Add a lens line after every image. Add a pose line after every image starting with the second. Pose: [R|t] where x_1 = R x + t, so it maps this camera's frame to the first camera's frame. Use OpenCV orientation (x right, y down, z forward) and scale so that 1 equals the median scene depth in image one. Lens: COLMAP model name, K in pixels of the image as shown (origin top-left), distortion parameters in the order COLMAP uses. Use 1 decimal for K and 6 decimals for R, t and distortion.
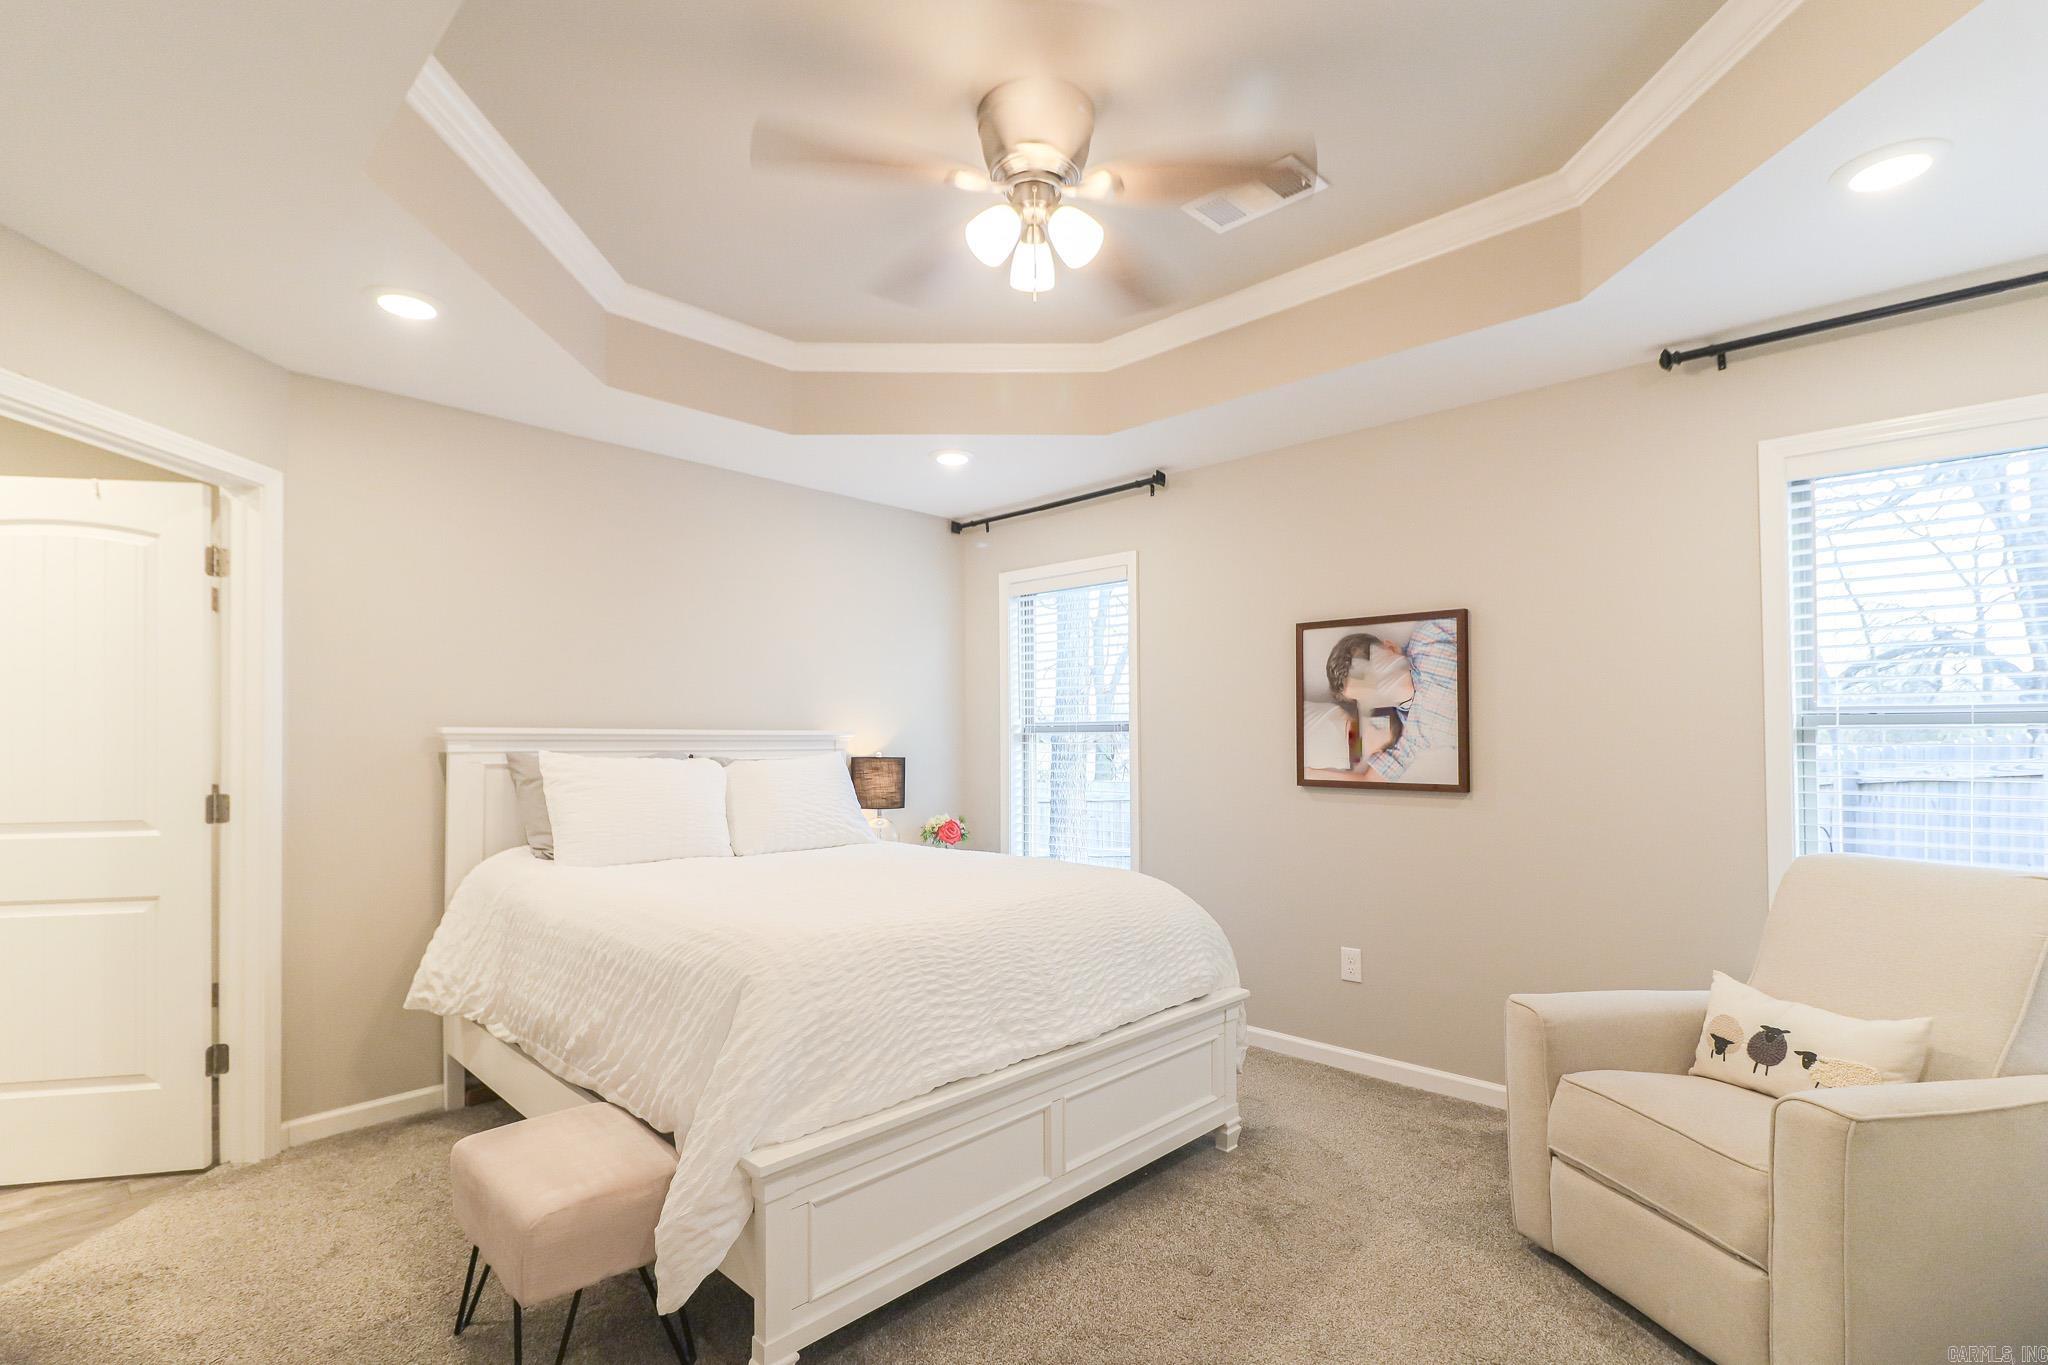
lens RADIAL K [[956.5, 0, 1038.6], [0, 956.5, 719.1], [0, 0, 1]] dist [0.028435, -0.017111]
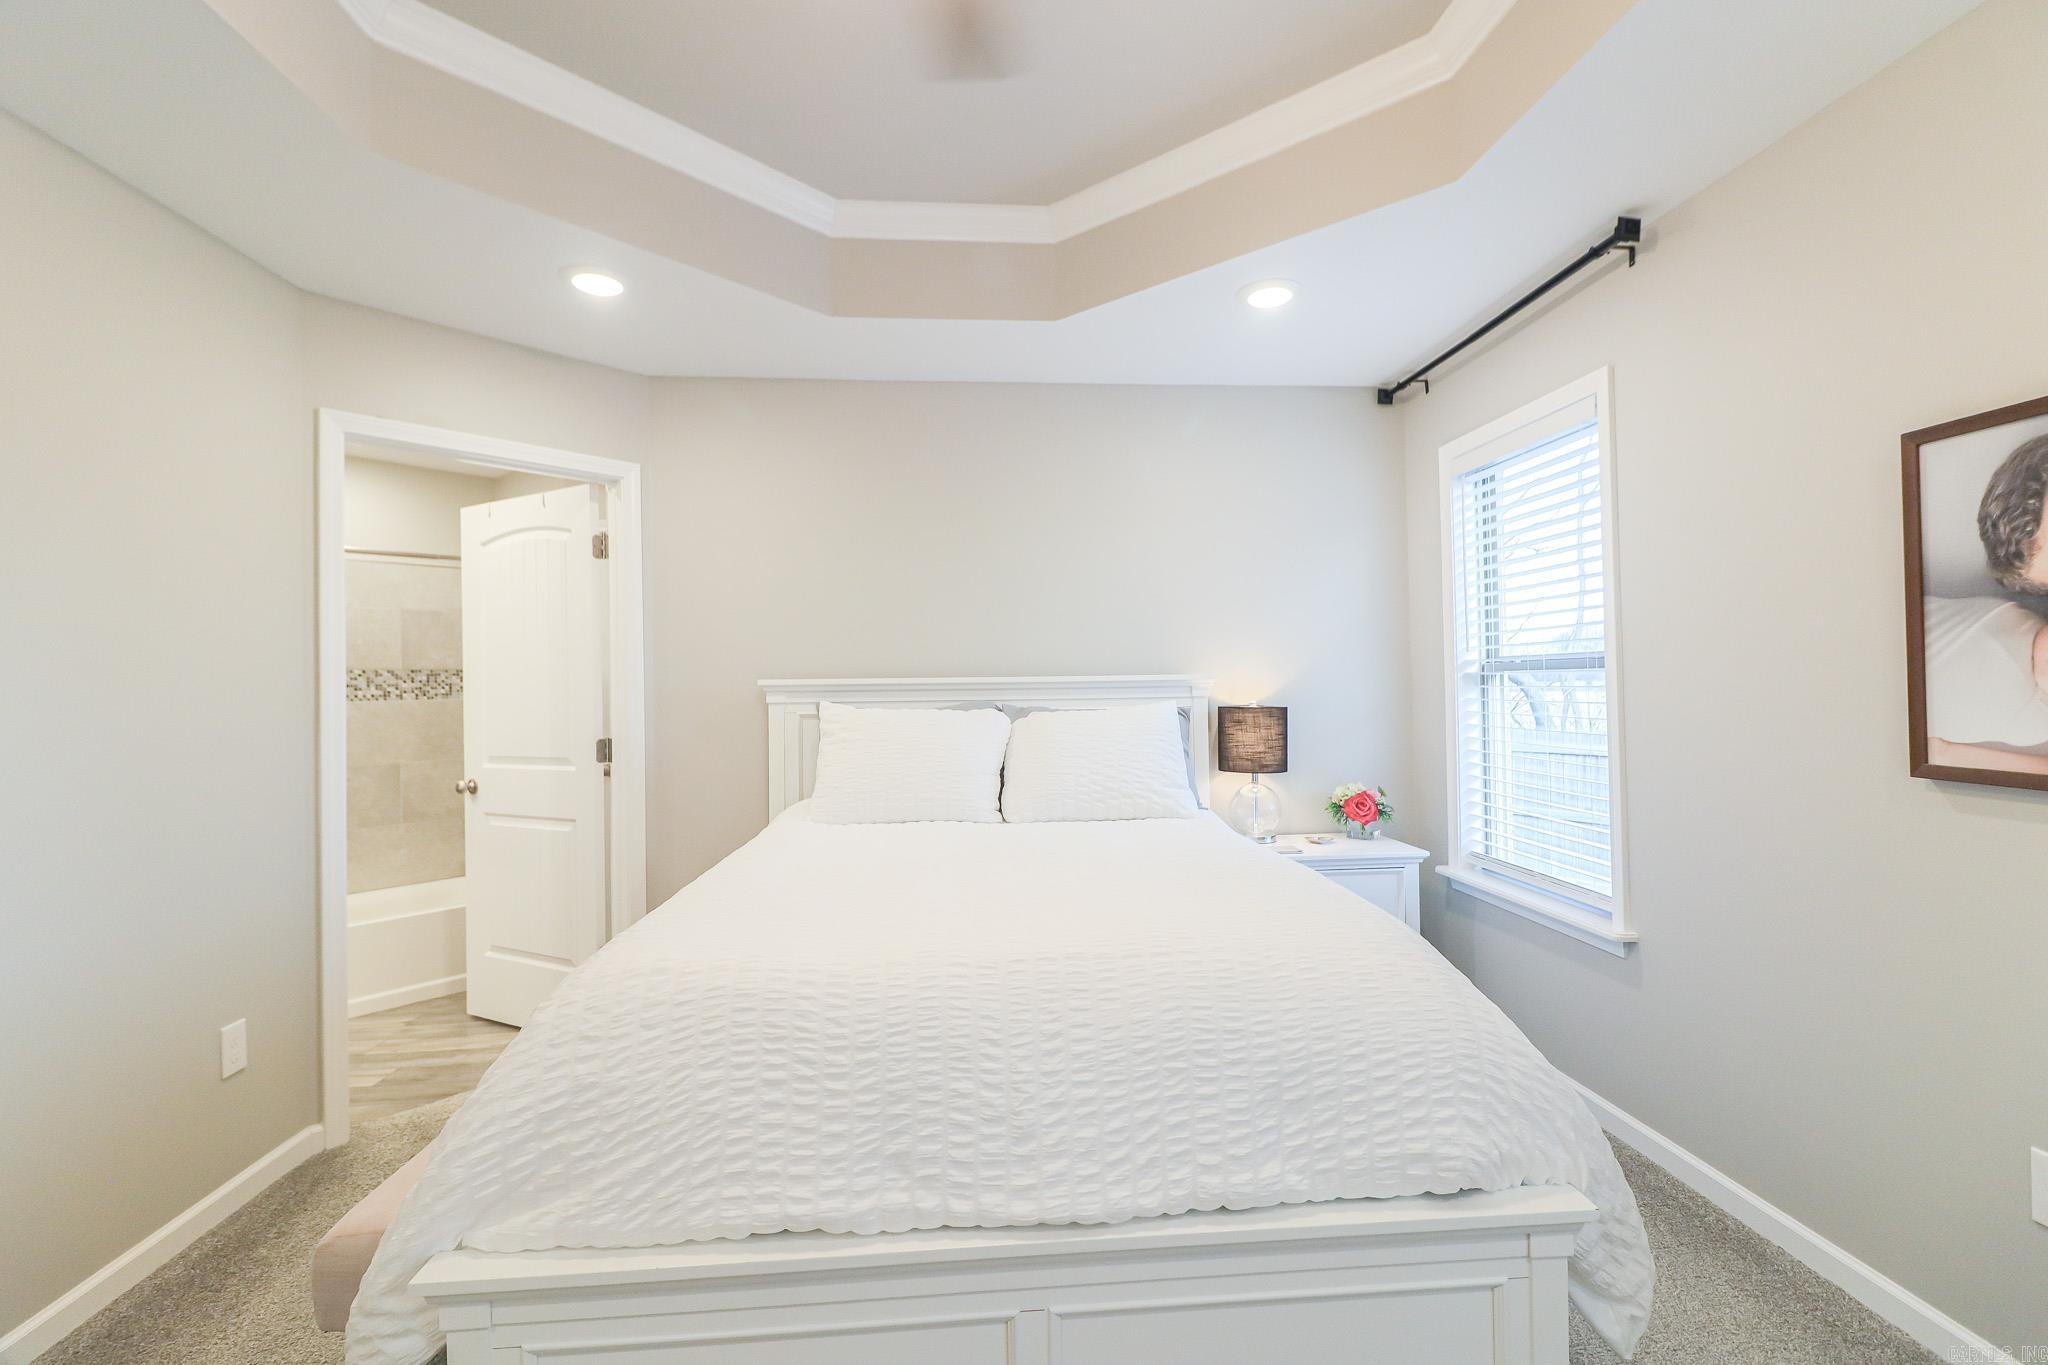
lens RADIAL K [[931.2, 0, 1067.7], [0, 931.2, 671.9], [0, 0, 1]] dist [0.017735, -0.012812]
pose [[0.745997, -0.018165, -0.665702, 0.293869], [0.027768, 0.999607, 0.003840, 0.004754], [0.665370, -0.021350, 0.746208, 0.416560]]
